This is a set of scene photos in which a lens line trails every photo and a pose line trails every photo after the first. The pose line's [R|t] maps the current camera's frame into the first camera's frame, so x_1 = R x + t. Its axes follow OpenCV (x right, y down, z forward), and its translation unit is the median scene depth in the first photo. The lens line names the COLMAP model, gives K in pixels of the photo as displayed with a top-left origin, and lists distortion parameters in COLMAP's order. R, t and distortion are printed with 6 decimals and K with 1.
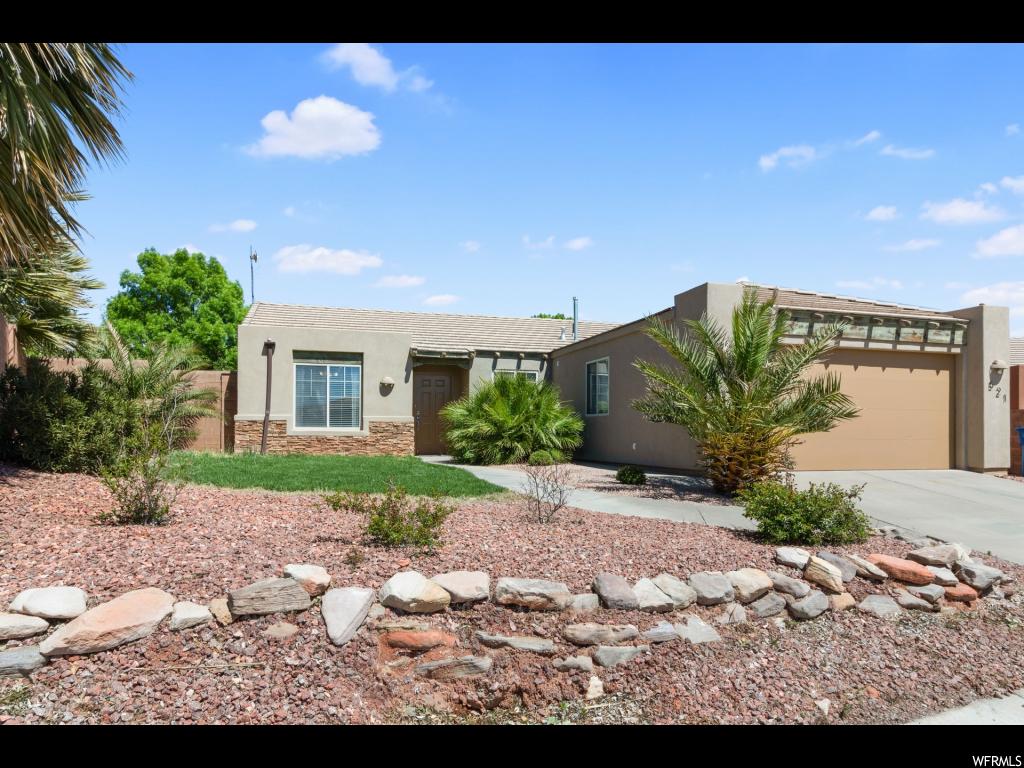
lens RADIAL K [[395.6, 0, 513.0], [0, 395.6, 386.5], [0, 0, 1]] dist [-0.002277, 0.000062]
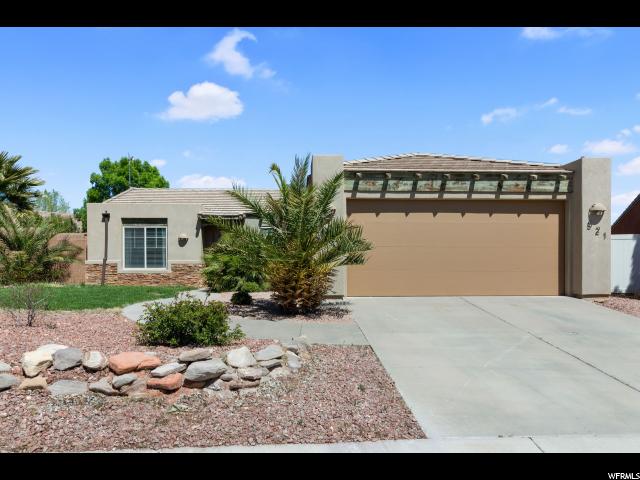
lens RADIAL K [[279.5, 0, 319.9], [0, 279.5, 240.2], [0, 0, 1]] dist [-0.002652, -0.000248]
pose [[0.988919, -0.025809, -0.146193, 0.508172], [0.026058, 0.999660, -0.000212, 0.020235], [0.146149, -0.003600, 0.989256, 0.049482]]
